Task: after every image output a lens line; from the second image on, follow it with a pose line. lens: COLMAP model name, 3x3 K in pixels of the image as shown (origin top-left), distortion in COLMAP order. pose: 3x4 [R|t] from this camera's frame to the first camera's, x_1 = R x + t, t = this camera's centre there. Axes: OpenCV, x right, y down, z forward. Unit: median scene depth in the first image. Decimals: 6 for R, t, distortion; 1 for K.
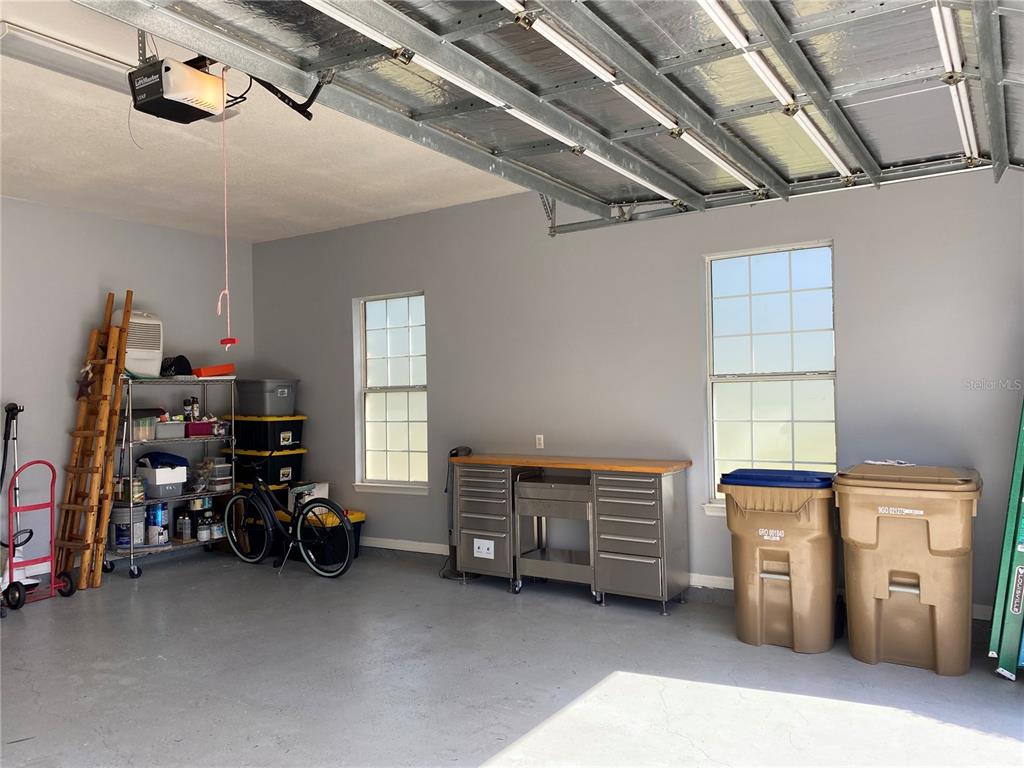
lens RADIAL K [[776.9, 0, 512.0], [0, 776.9, 384.0], [0, 0, 1]] dist [0.112507, -0.164041]
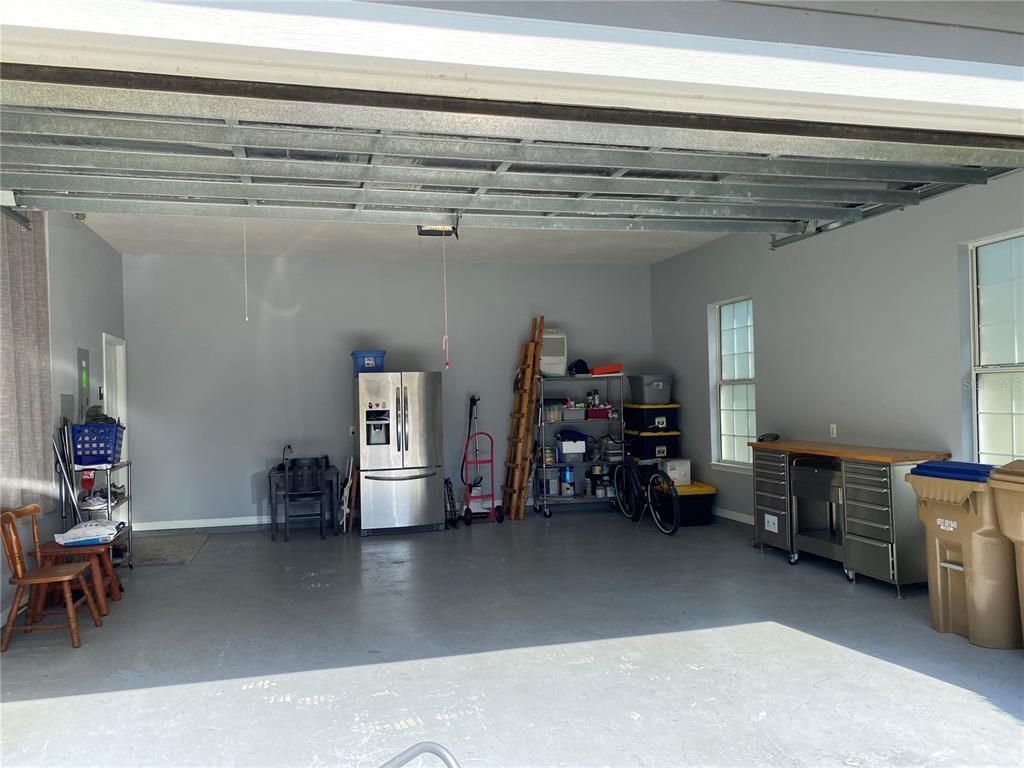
lens RADIAL K [[788.3, 0, 507.0], [0, 788.3, 378.7], [0, 0, 1]] dist [0.002089, -0.006400]
pose [[0.740417, -0.014984, -0.671981, 0.408629], [0.022637, 0.999740, 0.002650, -0.009368], [0.671767, -0.017174, 0.740564, -0.092465]]
